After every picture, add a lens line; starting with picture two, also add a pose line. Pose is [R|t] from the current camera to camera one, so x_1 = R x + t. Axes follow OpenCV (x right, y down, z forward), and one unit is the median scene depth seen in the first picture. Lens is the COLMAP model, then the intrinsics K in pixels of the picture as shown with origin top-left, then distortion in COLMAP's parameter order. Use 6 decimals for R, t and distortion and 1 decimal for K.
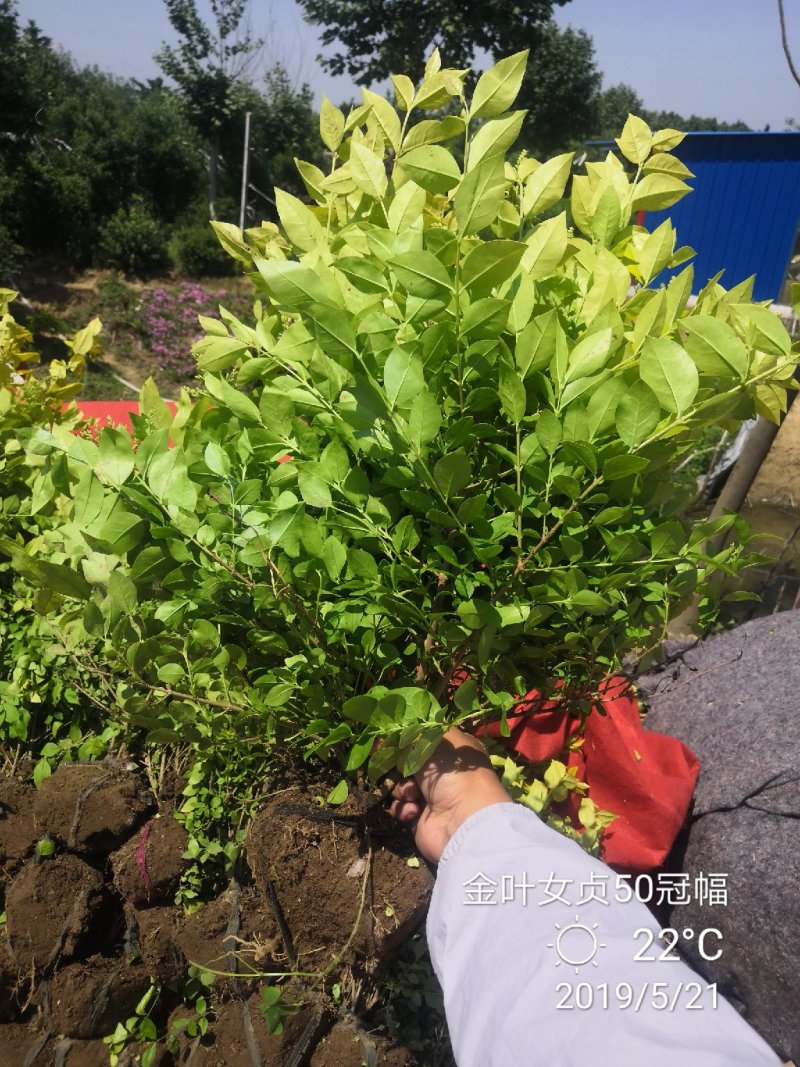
lens RADIAL K [[808.3, 0, 397.7], [0, 808.3, 533.0], [0, 0, 1]] dist [-0.002307, 0.004454]
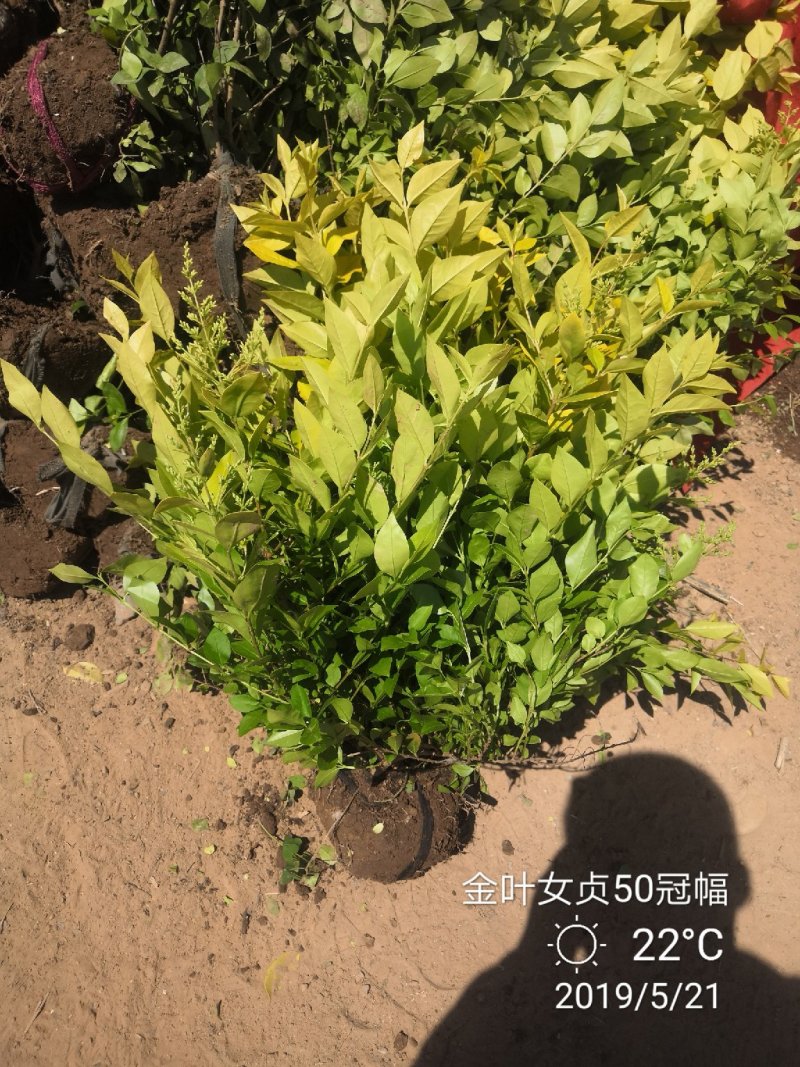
lens RADIAL K [[808.3, 0, 400.2], [0, 808.3, 533.0], [0, 0, 1]] dist [-0.002307, 0.004454]
pose [[0.999974, 0.002536, 0.006764, -0.082219], [-0.005828, 0.836477, 0.547971, 0.339693], [-0.004268, -0.547996, 0.836470, 0.392753]]
